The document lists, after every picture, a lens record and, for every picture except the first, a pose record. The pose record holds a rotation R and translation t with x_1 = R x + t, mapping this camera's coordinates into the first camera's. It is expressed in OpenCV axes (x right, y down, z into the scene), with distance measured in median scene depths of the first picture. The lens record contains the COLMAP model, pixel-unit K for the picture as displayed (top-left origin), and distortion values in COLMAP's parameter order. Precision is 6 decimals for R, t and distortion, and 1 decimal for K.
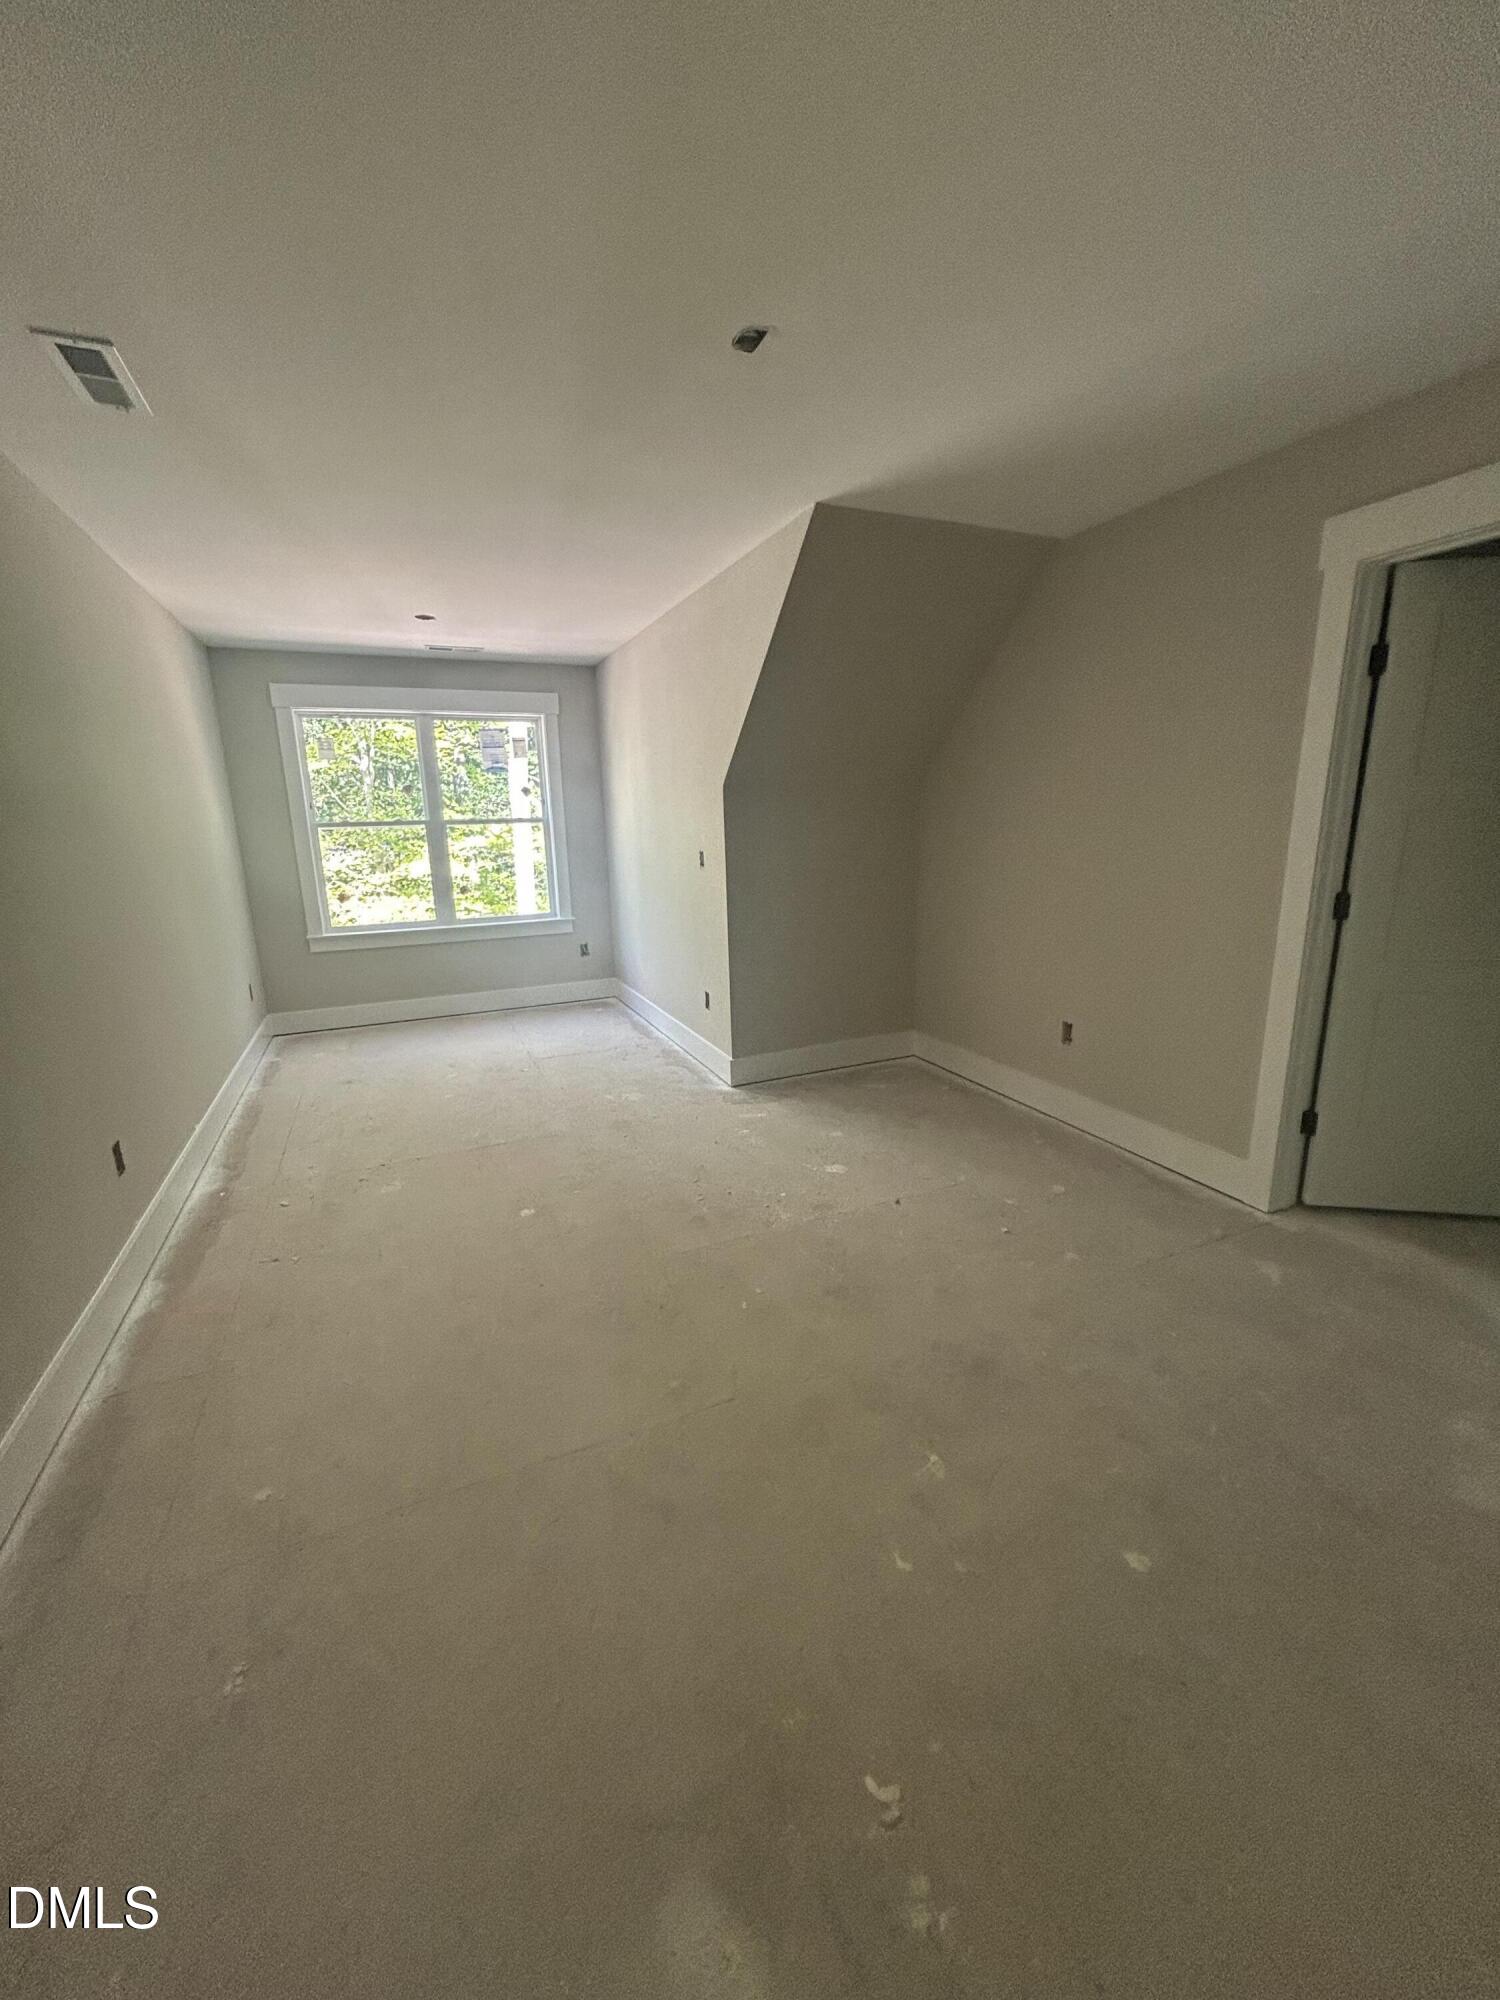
lens RADIAL K [[809.9, 0, 763.4], [0, 809.9, 1005.2], [0, 0, 1]] dist [0.001036, 0.000273]
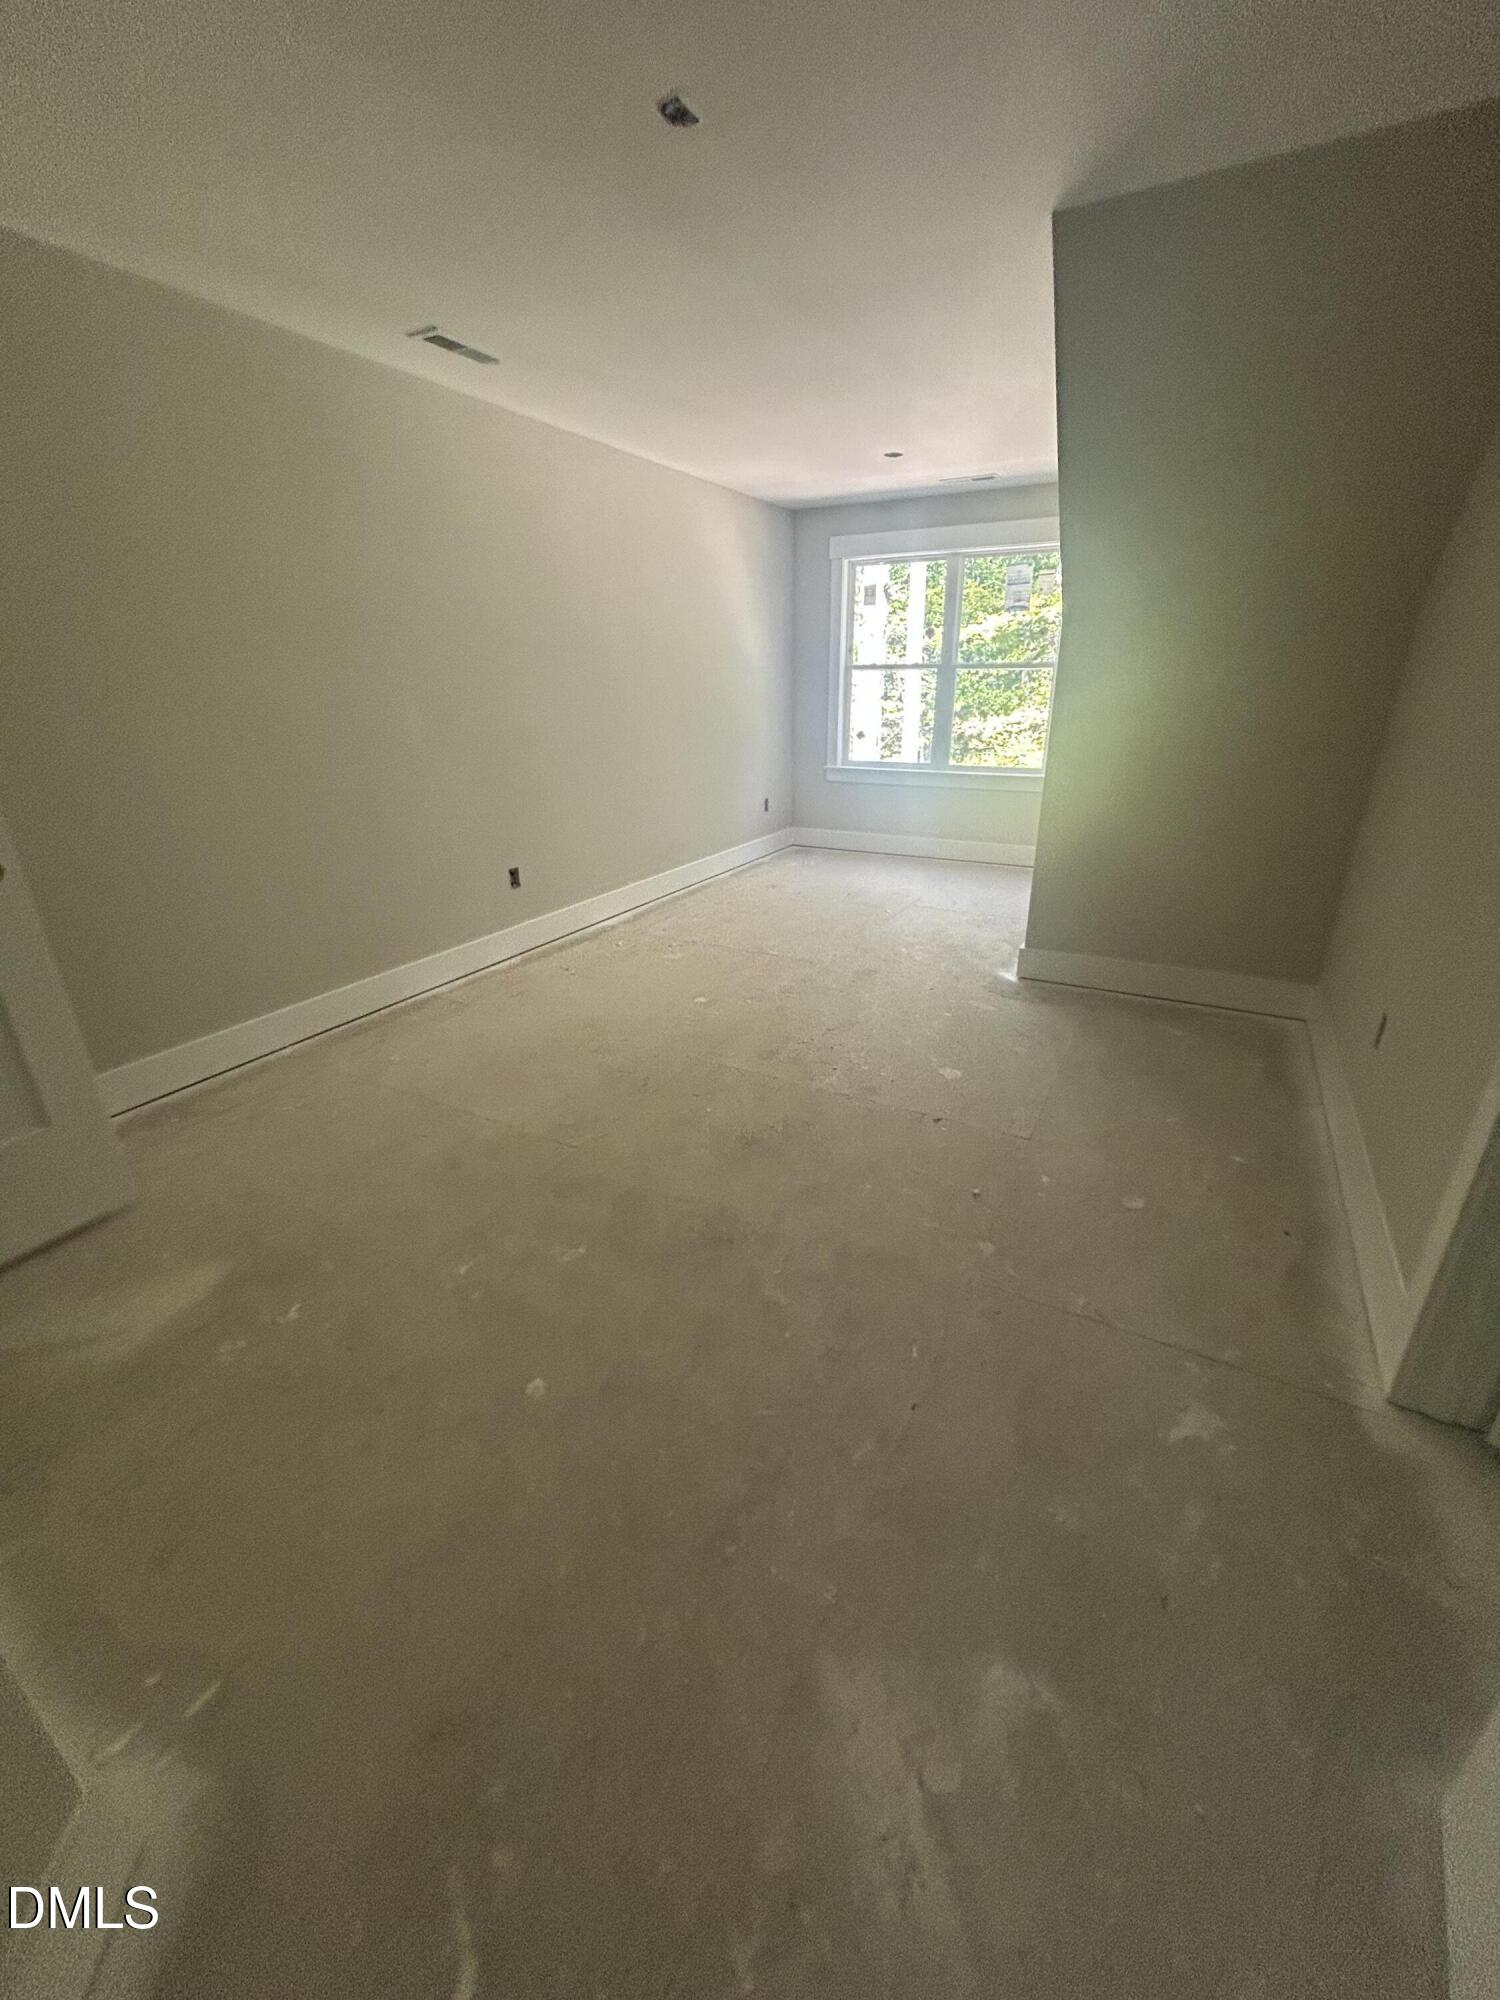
lens RADIAL K [[809.9, 0, 744.6], [0, 809.9, 1005.5], [0, 0, 1]] dist [0.001036, 0.000273]
pose [[0.596577, 0.318016, -0.736859, 0.445449], [-0.188740, 0.947984, 0.256325, -0.042287], [0.780047, -0.013842, 0.625568, 0.196392]]
